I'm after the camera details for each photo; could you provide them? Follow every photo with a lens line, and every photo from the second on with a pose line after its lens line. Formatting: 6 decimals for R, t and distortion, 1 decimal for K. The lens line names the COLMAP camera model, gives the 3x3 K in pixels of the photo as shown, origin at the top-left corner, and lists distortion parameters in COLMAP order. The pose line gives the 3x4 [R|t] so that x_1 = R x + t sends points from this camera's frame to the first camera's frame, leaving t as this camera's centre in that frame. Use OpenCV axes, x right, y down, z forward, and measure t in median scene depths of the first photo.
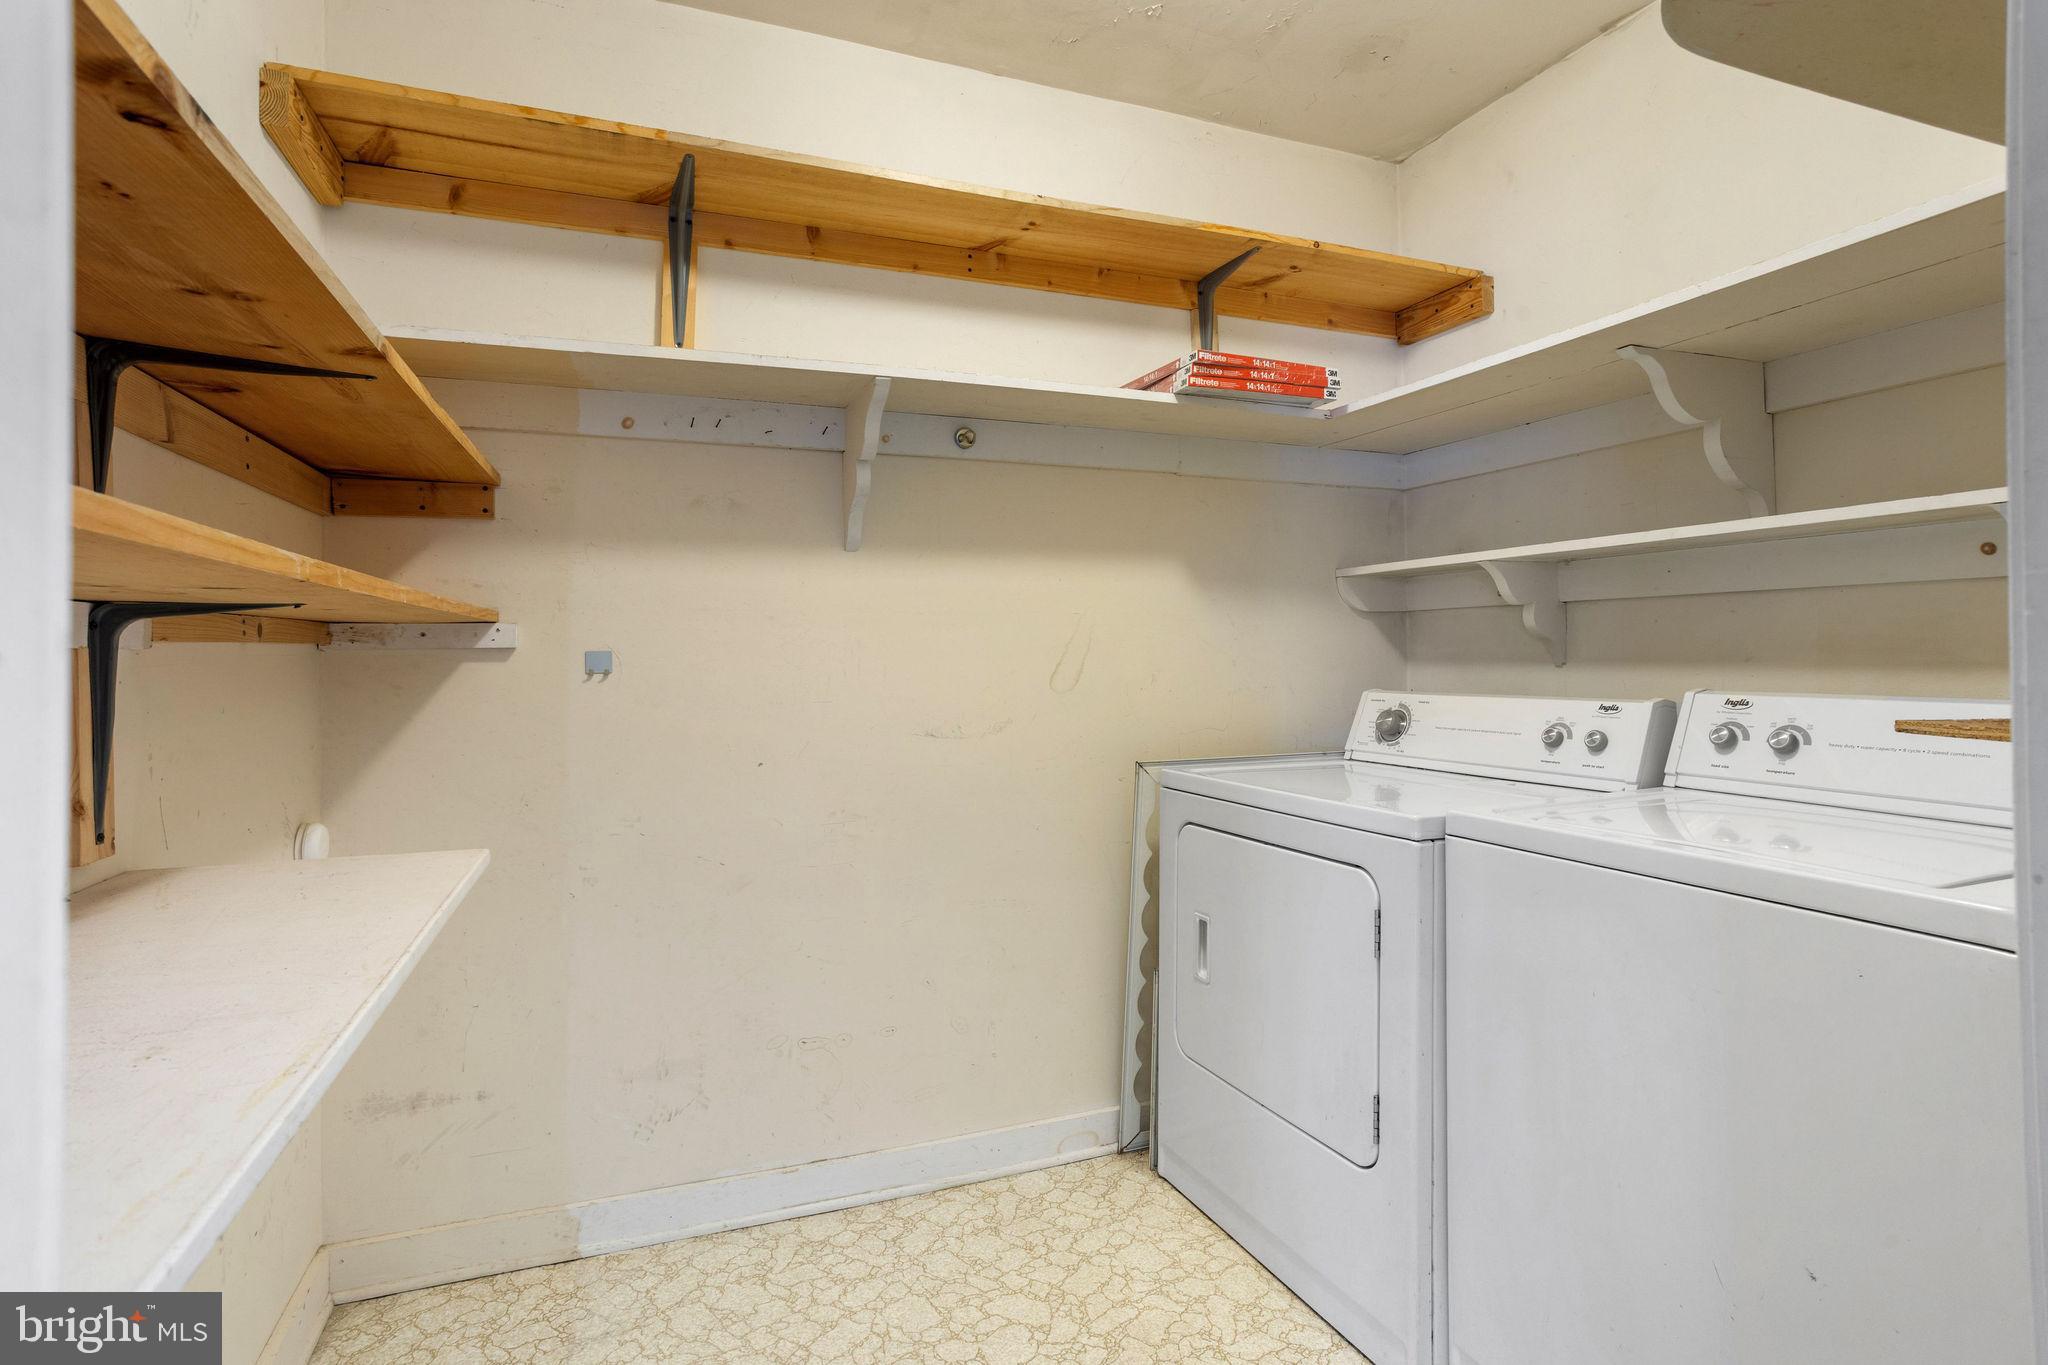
lens RADIAL K [[984.5, 0, 1012.5], [0, 984.5, 648.5], [0, 0, 1]] dist [-0.051931, 0.037026]
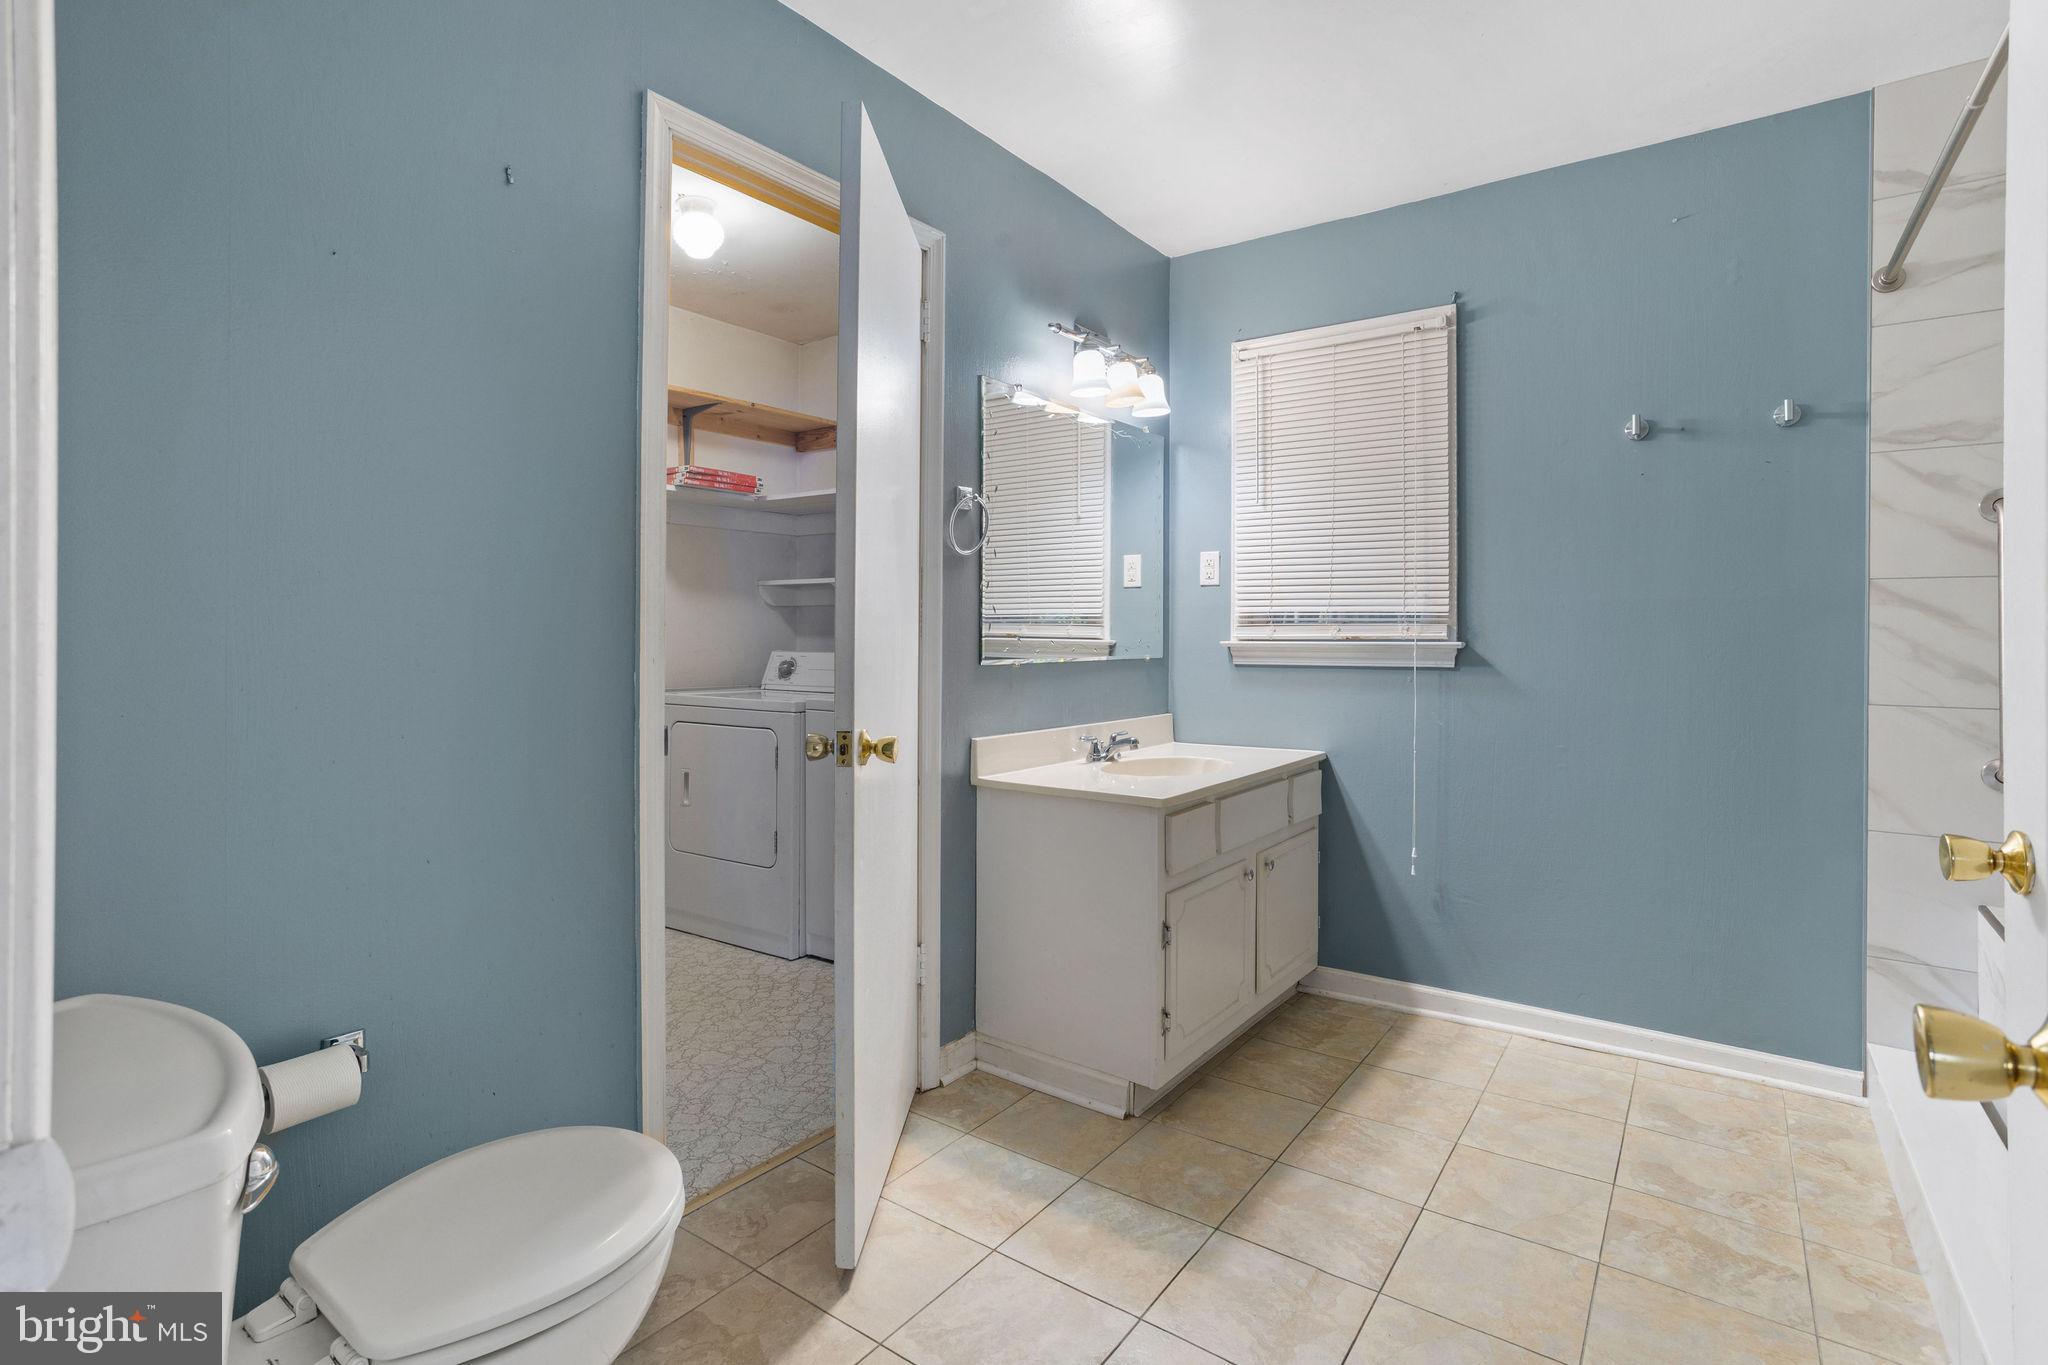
lens RADIAL K [[984.5, 0, 1012.5], [0, 984.5, 648.5], [0, 0, 1]] dist [-0.051931, 0.037026]
pose [[0.833777, 0.007004, 0.552058, -0.287300], [-0.021798, 0.999558, 0.020239, -0.007210], [-0.551672, -0.028908, 0.833560, -0.799349]]
